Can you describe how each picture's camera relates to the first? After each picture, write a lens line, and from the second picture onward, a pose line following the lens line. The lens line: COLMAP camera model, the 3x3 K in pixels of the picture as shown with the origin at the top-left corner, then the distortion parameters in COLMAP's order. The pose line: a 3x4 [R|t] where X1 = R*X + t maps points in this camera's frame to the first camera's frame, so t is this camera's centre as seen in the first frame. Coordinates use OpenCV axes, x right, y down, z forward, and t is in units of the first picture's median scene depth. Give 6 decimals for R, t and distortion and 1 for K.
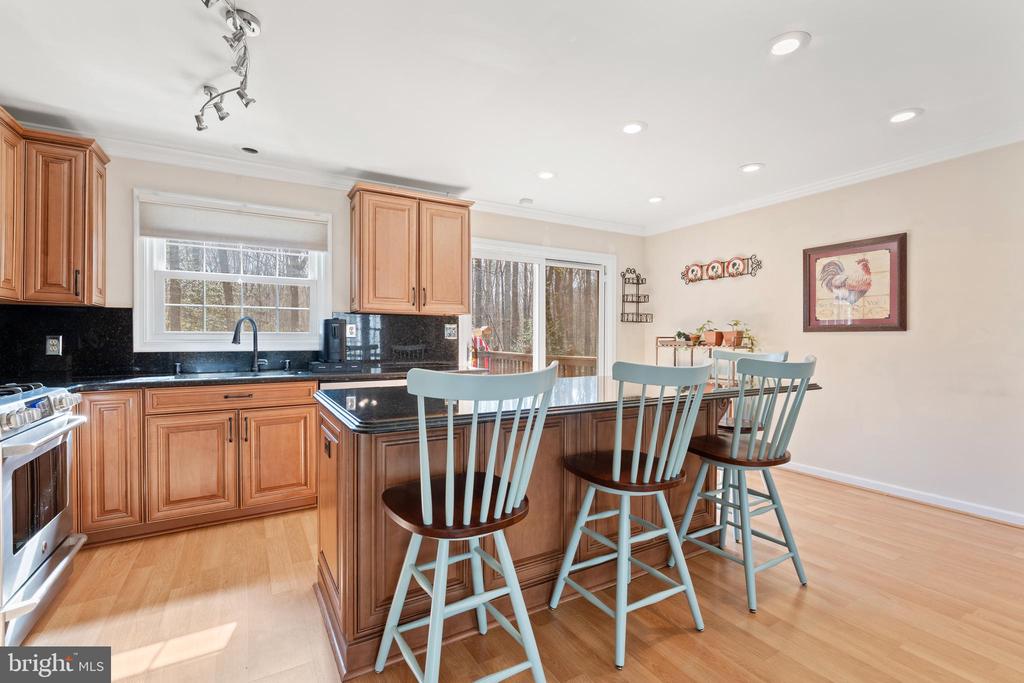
lens RADIAL K [[457.1, 0, 510.1], [0, 457.1, 343.4], [0, 0, 1]] dist [-0.000685, -0.001392]
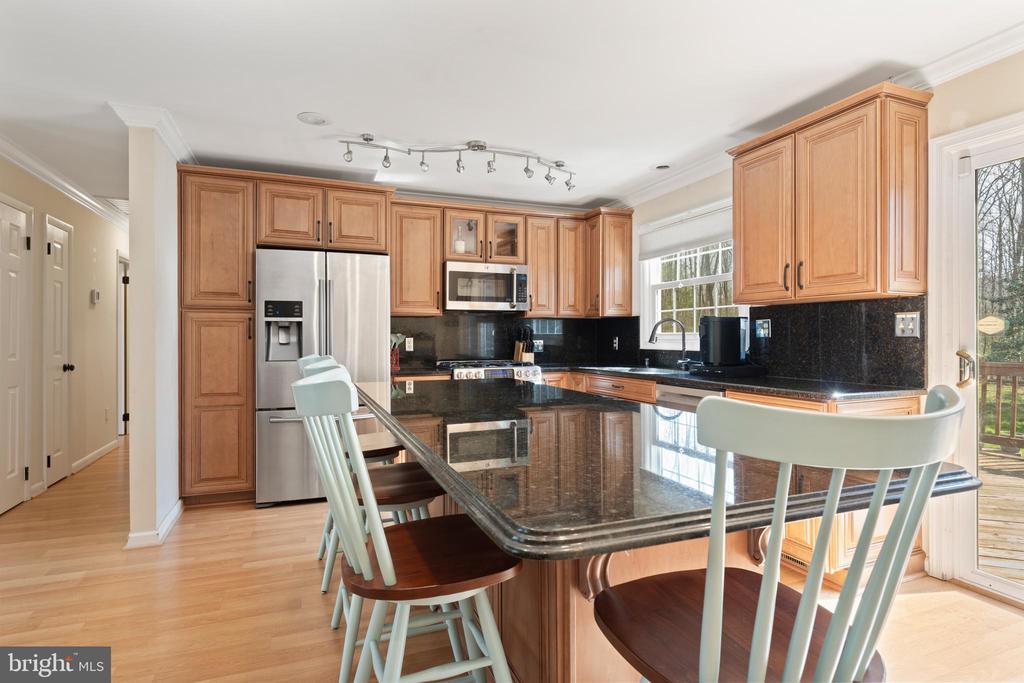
lens RADIAL K [[541.2, 0, 507.3], [0, 541.2, 341.3], [0, 0, 1]] dist [0.003676, -0.002248]
pose [[-0.162848, 0.006567, -0.986629, 0.804299], [-0.006458, 0.999949, 0.007721, -0.012501], [0.986630, 0.007629, -0.162797, 0.873656]]
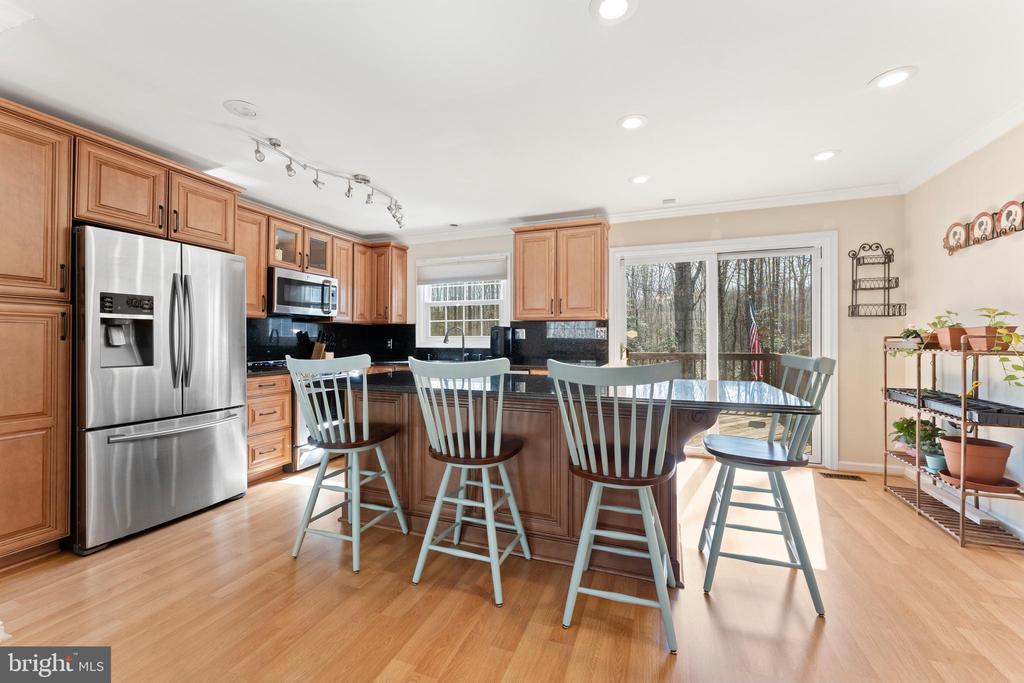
lens RADIAL K [[412.6, 0, 508.8], [0, 412.6, 340.5], [0, 0, 1]] dist [0.001055, -0.000622]
pose [[0.627487, 0.000274, -0.778627, 0.730095], [-0.005580, 0.999976, -0.004145, -0.004681], [0.778607, 0.006946, 0.627474, 0.234873]]
